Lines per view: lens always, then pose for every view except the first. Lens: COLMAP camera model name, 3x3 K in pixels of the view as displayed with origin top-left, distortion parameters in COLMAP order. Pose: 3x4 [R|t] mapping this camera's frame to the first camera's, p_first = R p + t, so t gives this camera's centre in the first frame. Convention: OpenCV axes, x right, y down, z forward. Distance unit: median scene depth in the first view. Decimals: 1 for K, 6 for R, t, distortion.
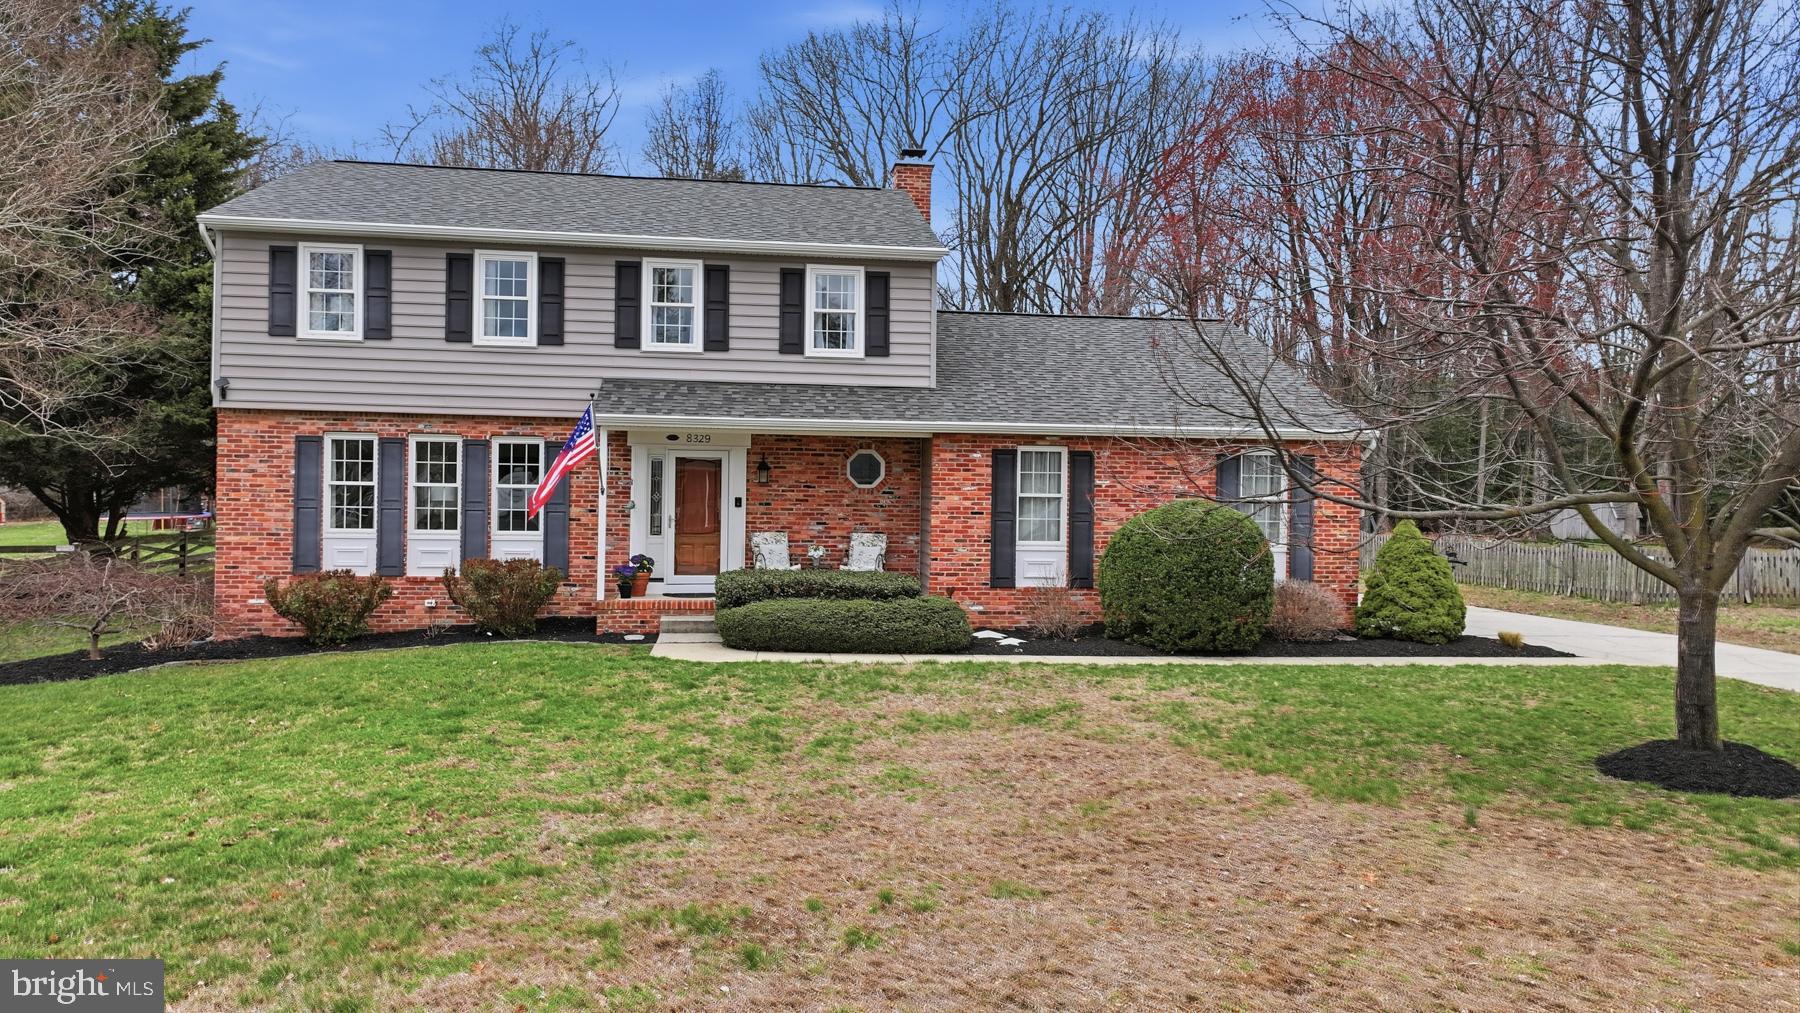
lens RADIAL K [[1277.1, 0, 901.4], [0, 1277.1, 504.3], [0, 0, 1]] dist [0.012896, 0.005435]
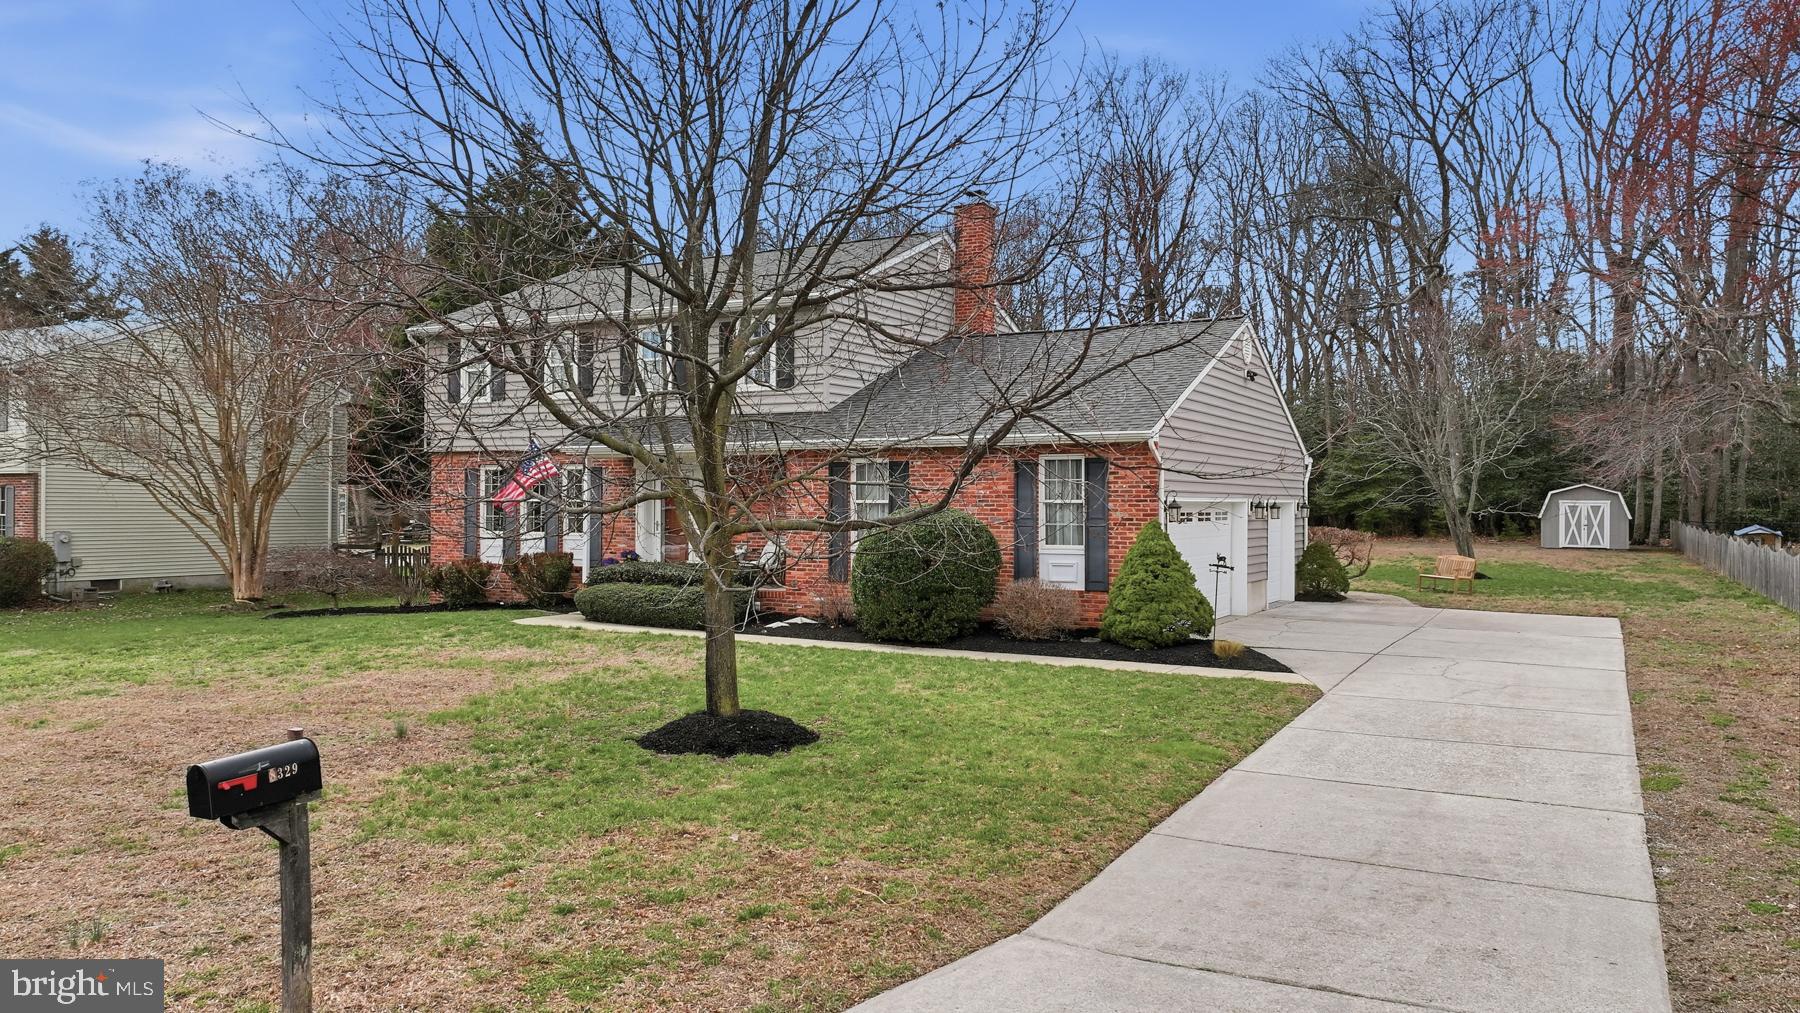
lens RADIAL K [[1277.1, 0, 896.8], [0, 1277.1, 508.3], [0, 0, 1]] dist [0.012896, 0.005435]
pose [[0.798014, -0.010918, -0.602540, 0.812100], [0.002857, 0.999893, -0.014335, 0.015582], [0.602632, 0.009718, 0.797960, 0.110191]]
